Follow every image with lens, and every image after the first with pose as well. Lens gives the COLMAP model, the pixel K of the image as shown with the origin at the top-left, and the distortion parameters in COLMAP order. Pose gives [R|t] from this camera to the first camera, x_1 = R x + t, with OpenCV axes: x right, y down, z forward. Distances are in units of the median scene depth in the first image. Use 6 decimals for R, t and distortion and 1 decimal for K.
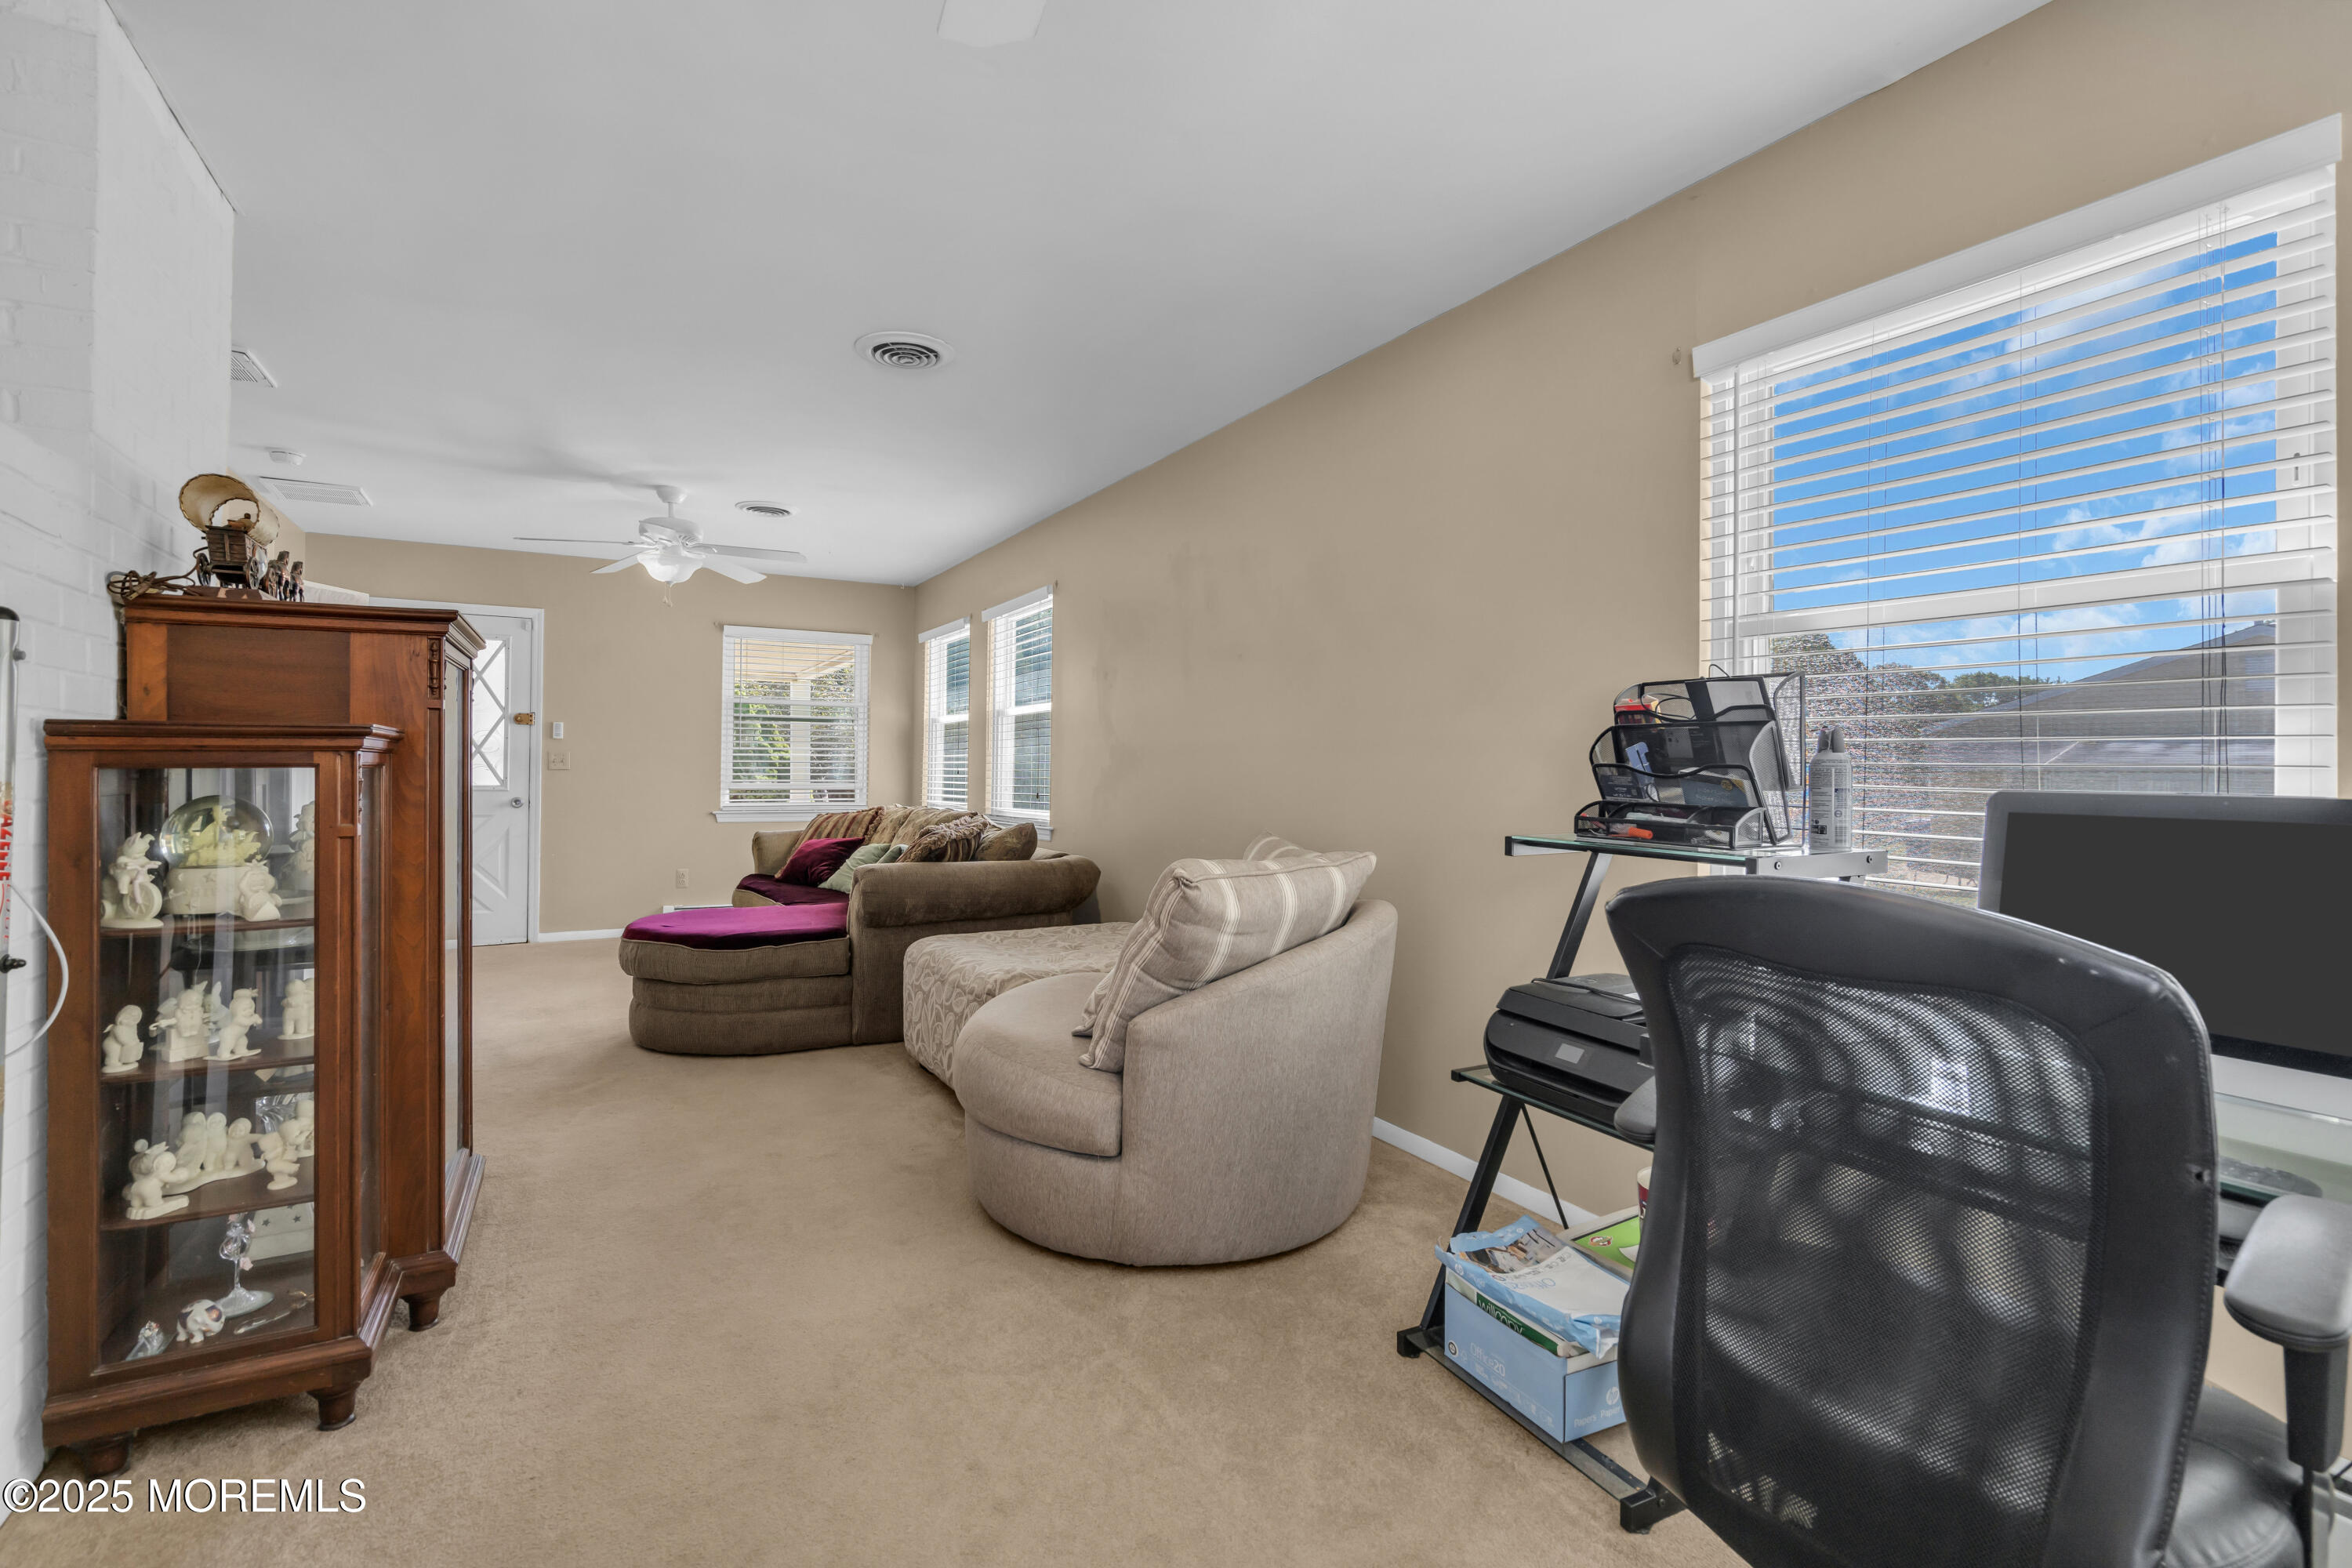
lens RADIAL K [[1063.9, 0, 1179.2], [0, 1063.9, 764.7], [0, 0, 1]] dist [-0.003837, -0.000358]
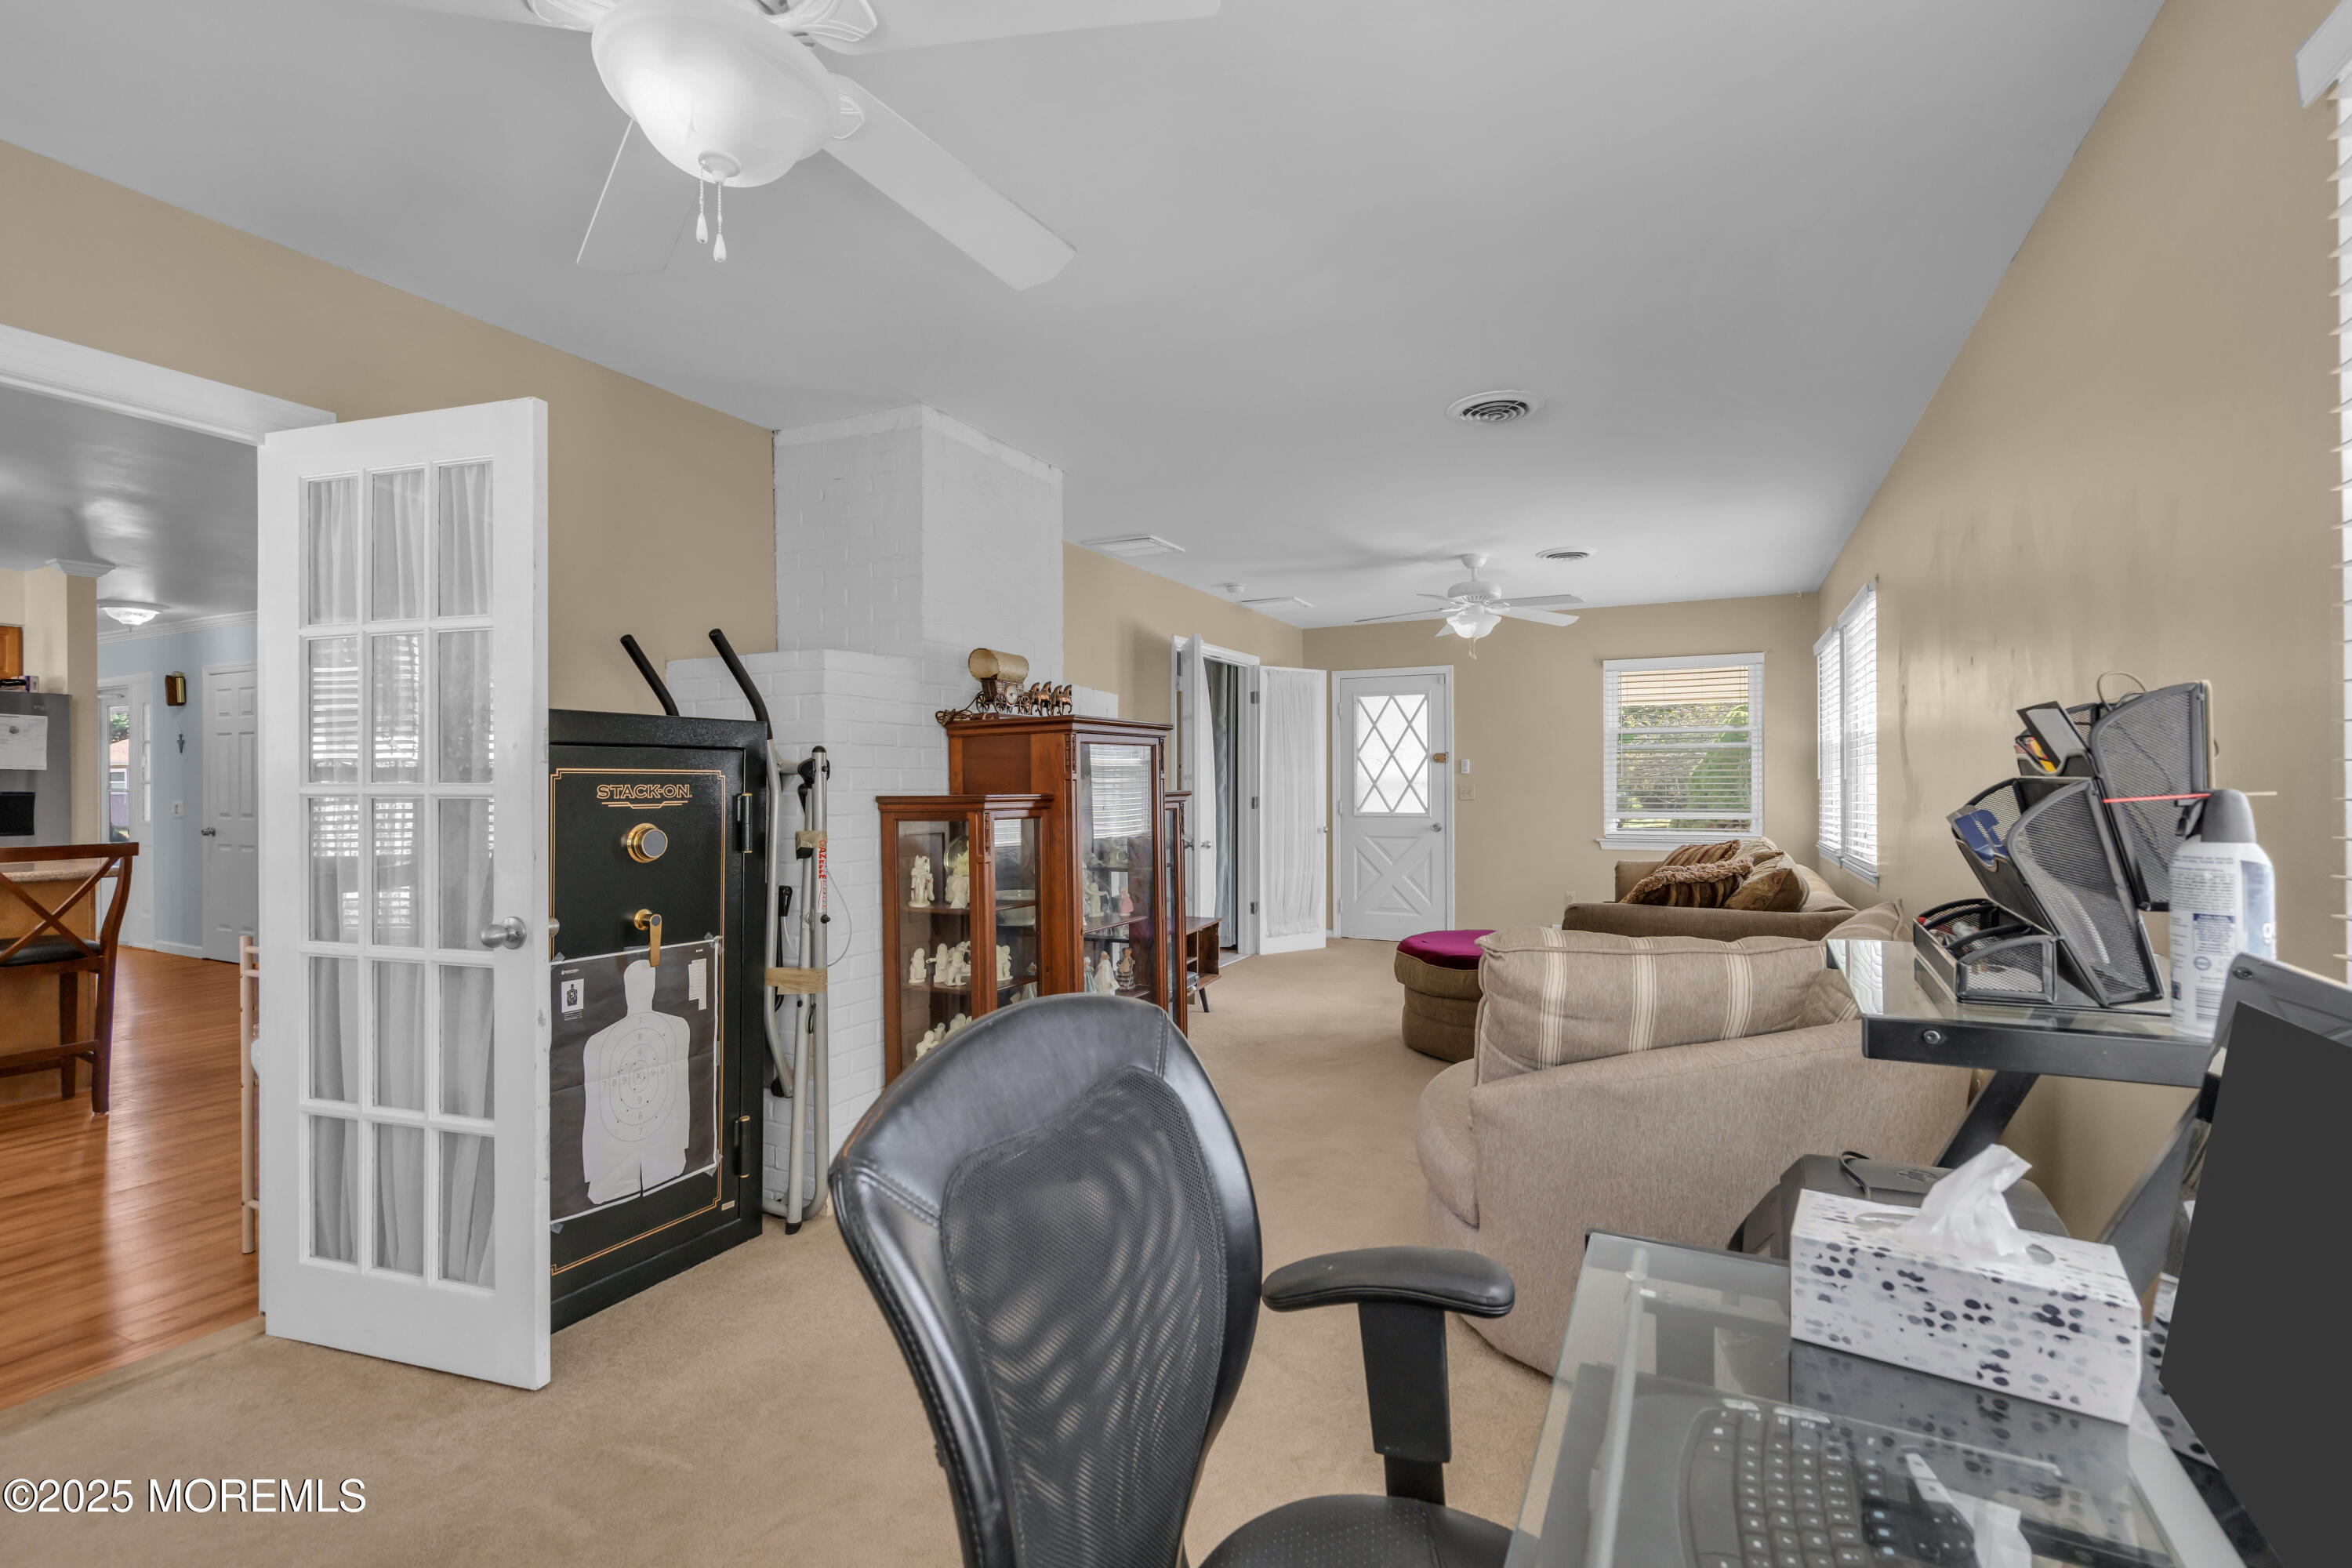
lens RADIAL K [[1063.9, 0, 1218.0], [0, 1063.9, 779.2], [0, 0, 1]] dist [-0.003837, -0.000358]
pose [[0.584360, -0.012851, -0.811392, 0.418667], [0.011601, 0.999905, -0.007482, -0.024157], [0.811411, -0.005041, 0.584454, 0.172648]]
